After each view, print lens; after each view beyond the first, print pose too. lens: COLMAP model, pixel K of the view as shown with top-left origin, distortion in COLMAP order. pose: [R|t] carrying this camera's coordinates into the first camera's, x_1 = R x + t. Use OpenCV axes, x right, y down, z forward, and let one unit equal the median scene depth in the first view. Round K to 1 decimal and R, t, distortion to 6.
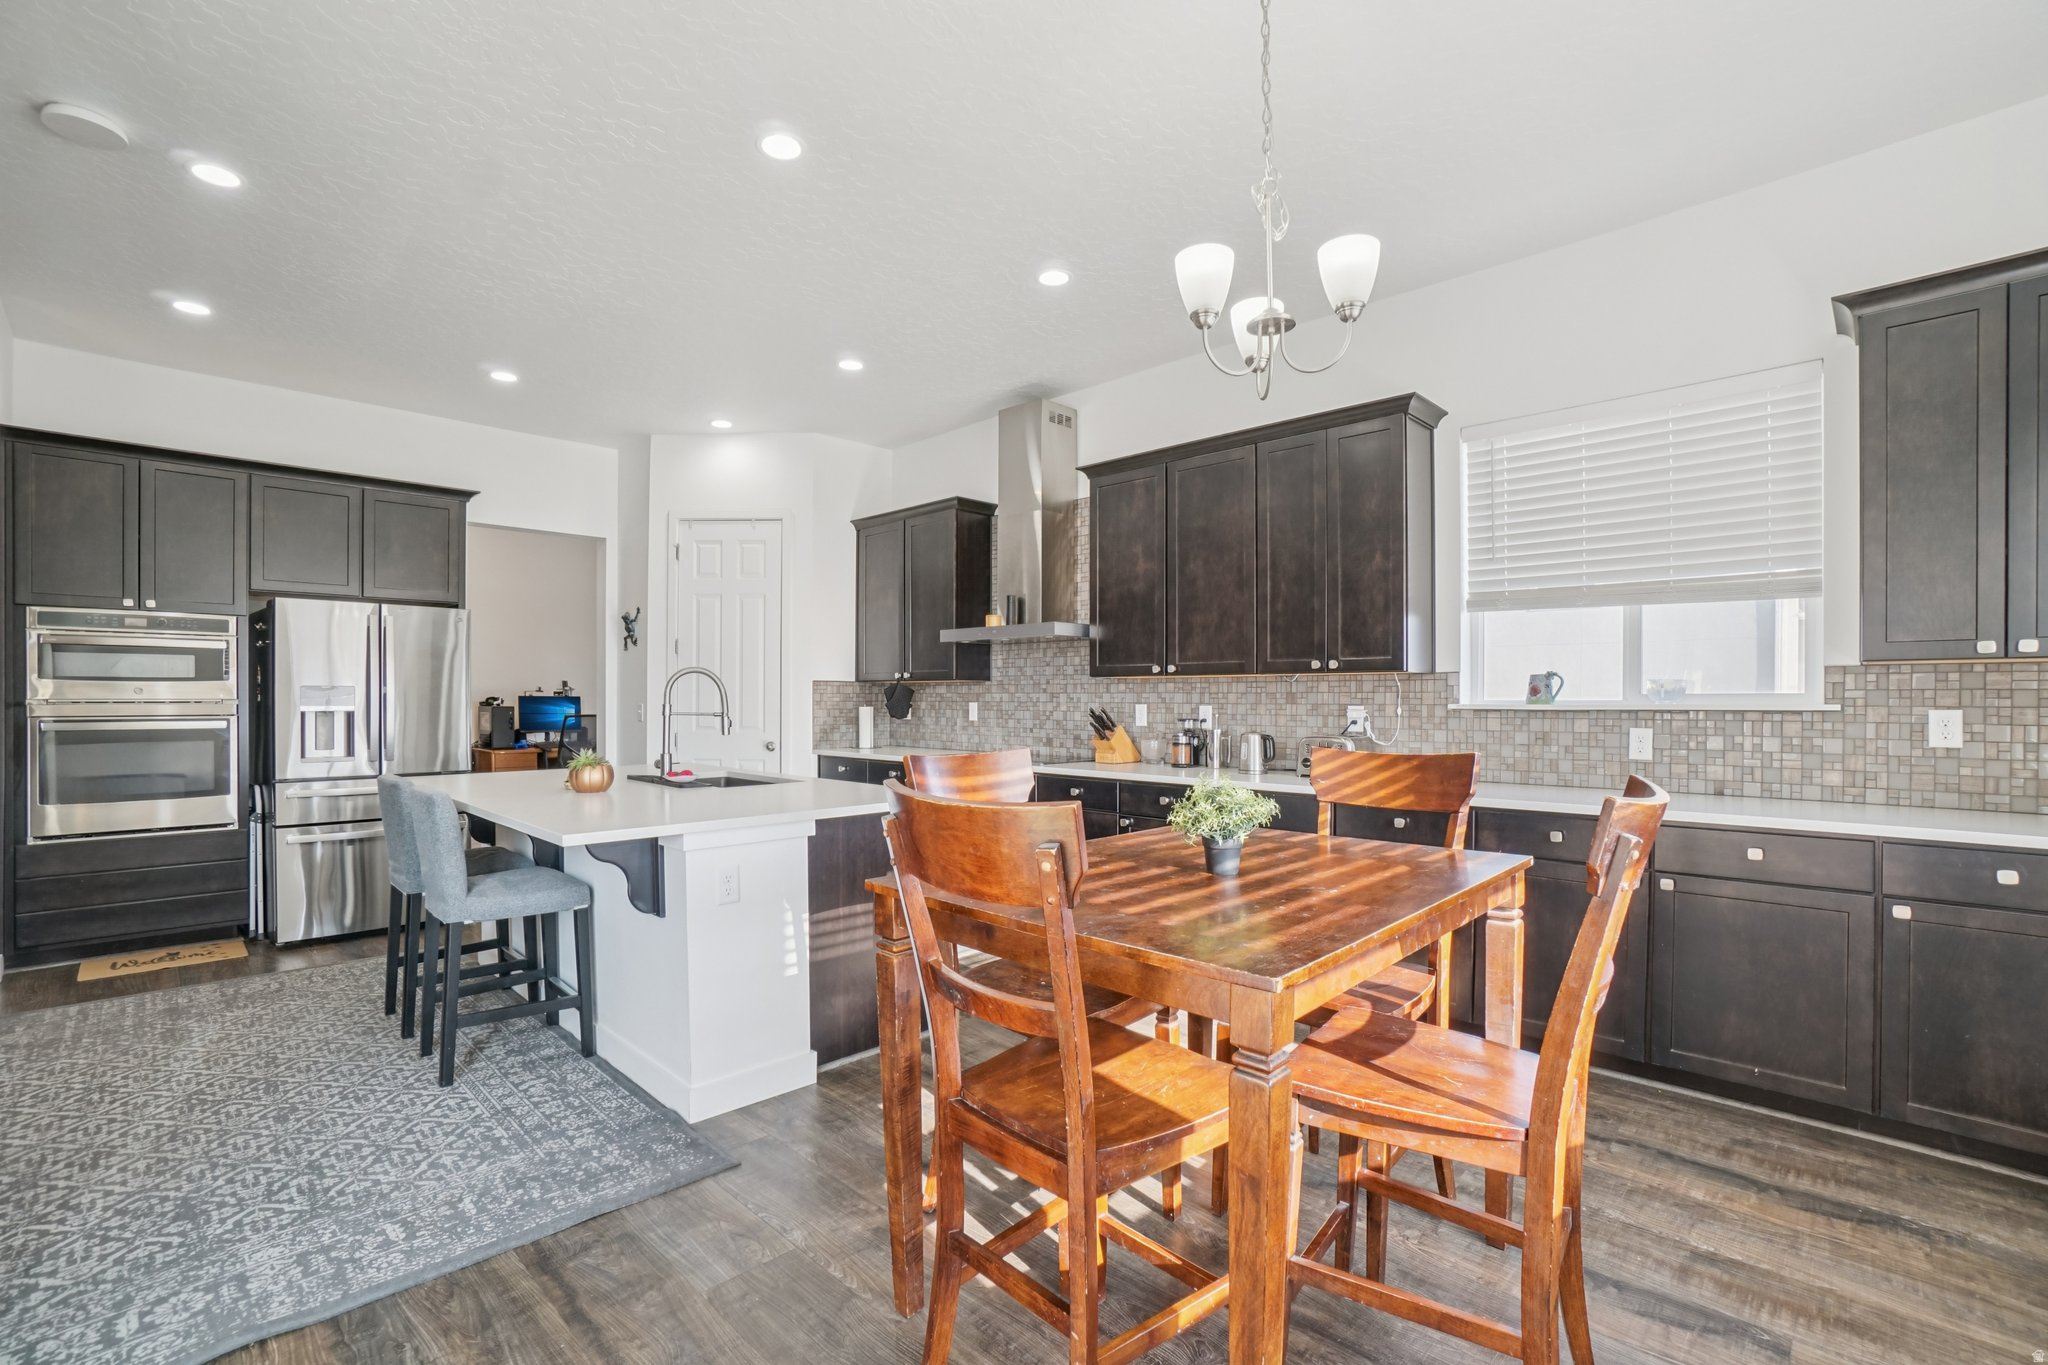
lens RADIAL K [[907.7, 0, 974.3], [0, 907.7, 711.7], [0, 0, 1]] dist [-0.046687, 0.012735]
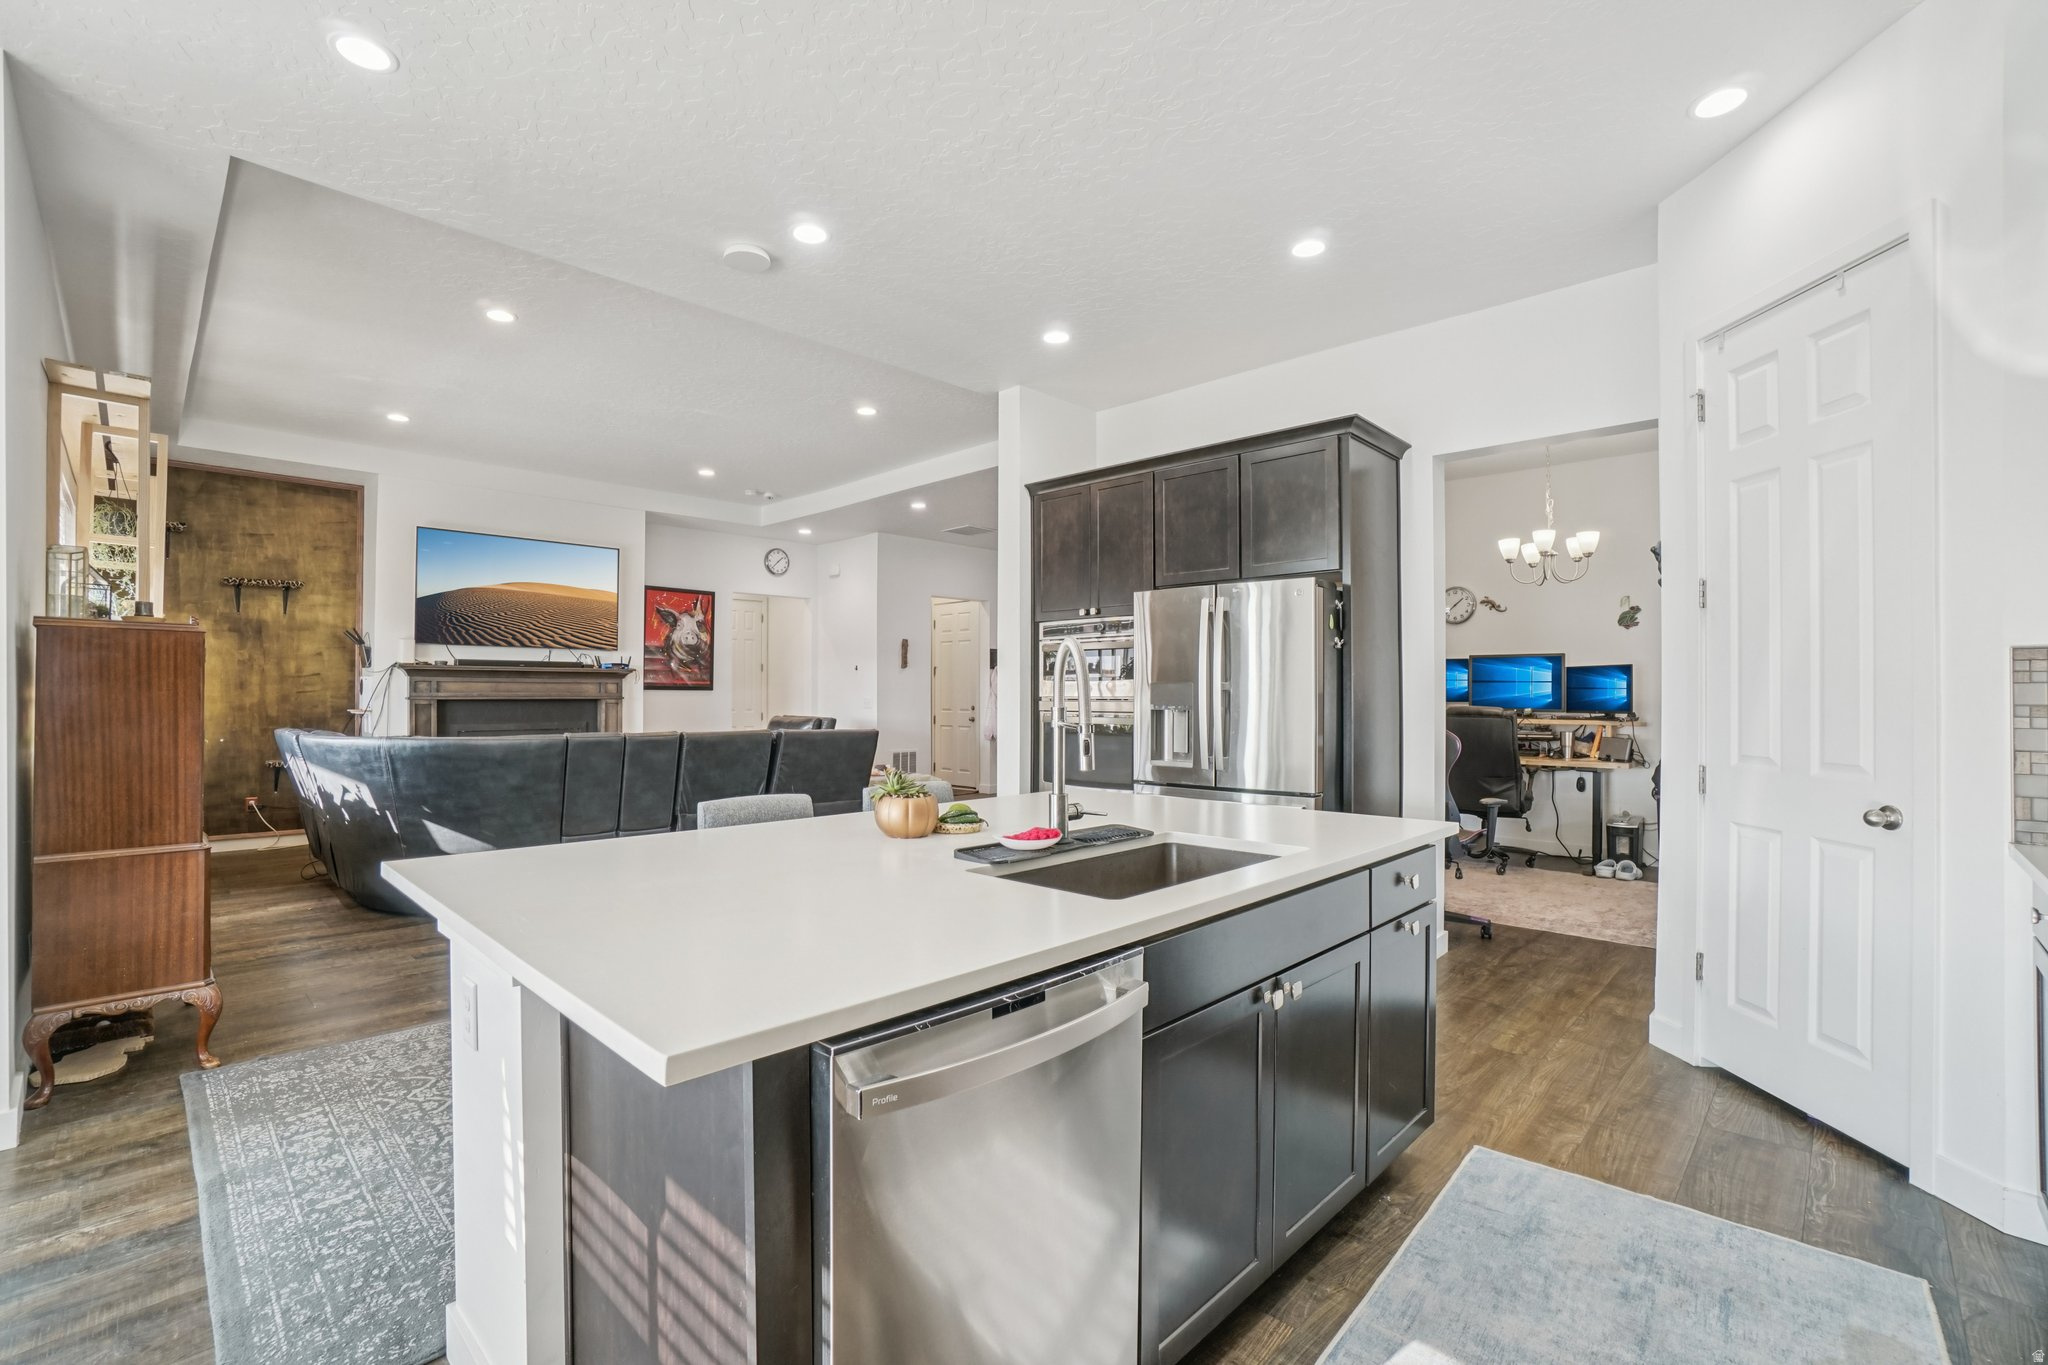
lens RADIAL K [[907.7, 0, 1005.8], [0, 907.7, 695.9], [0, 0, 1]] dist [-0.046687, 0.012735]
pose [[0.029760, -0.000373, -0.999557, 0.223106], [-0.013684, 0.999906, -0.000781, -0.012064], [0.999463, 0.013701, 0.029752, 0.813770]]
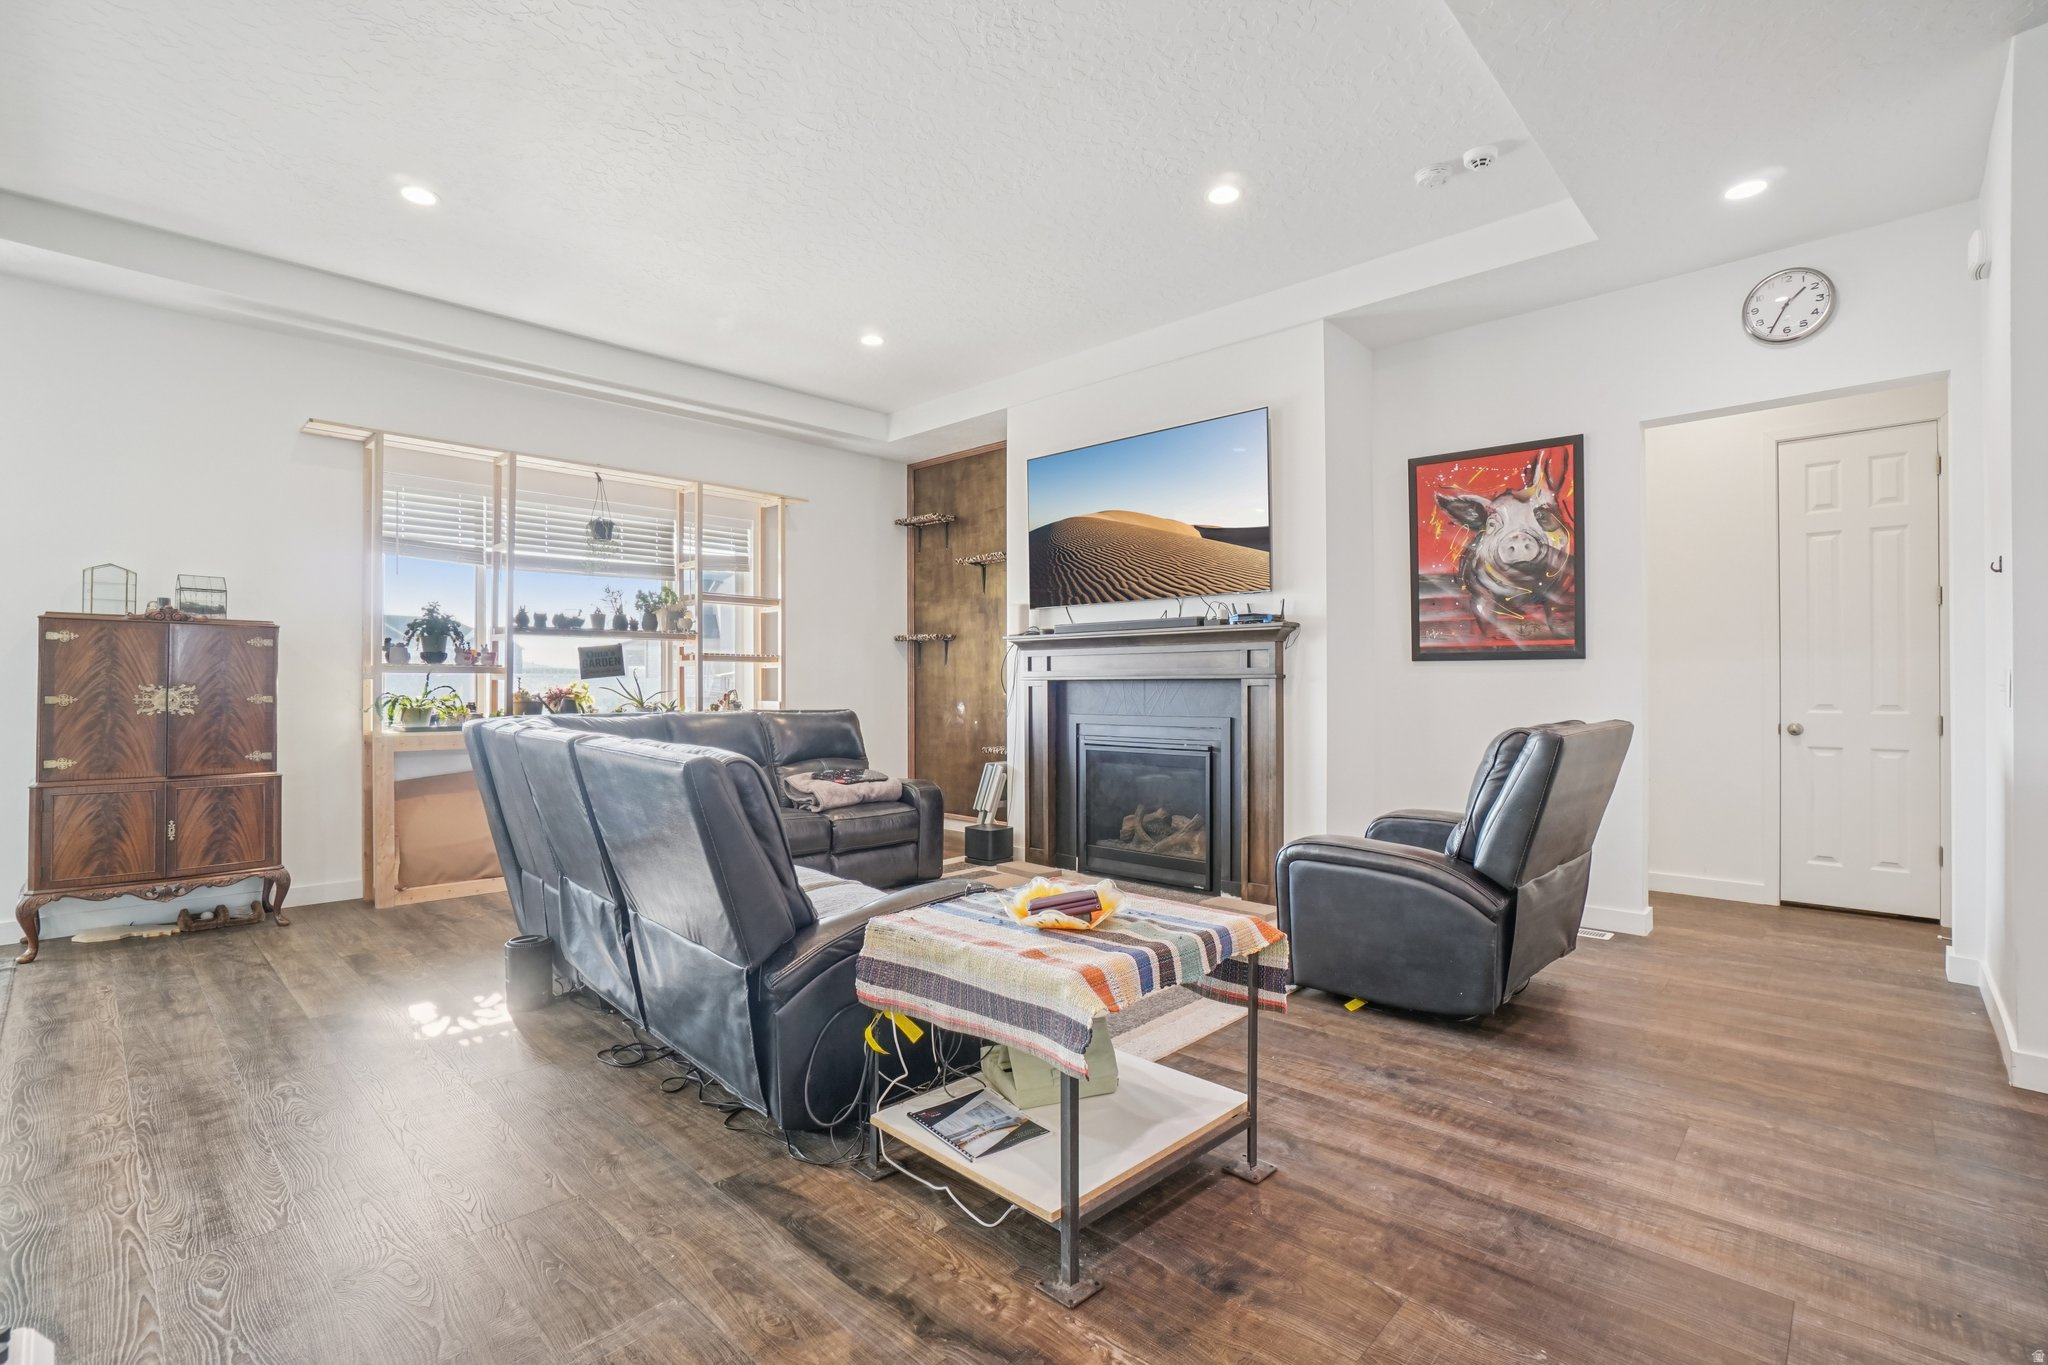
lens RADIAL K [[927.4, 0, 985.8], [0, 927.4, 684.1], [0, 0, 1]] dist [-0.033966, 0.000130]
pose [[-0.998581, -0.000740, -0.053255, -1.356570], [-0.001218, 0.999959, 0.008927, 0.002186], [0.053246, 0.008979, -0.998541, 1.118780]]
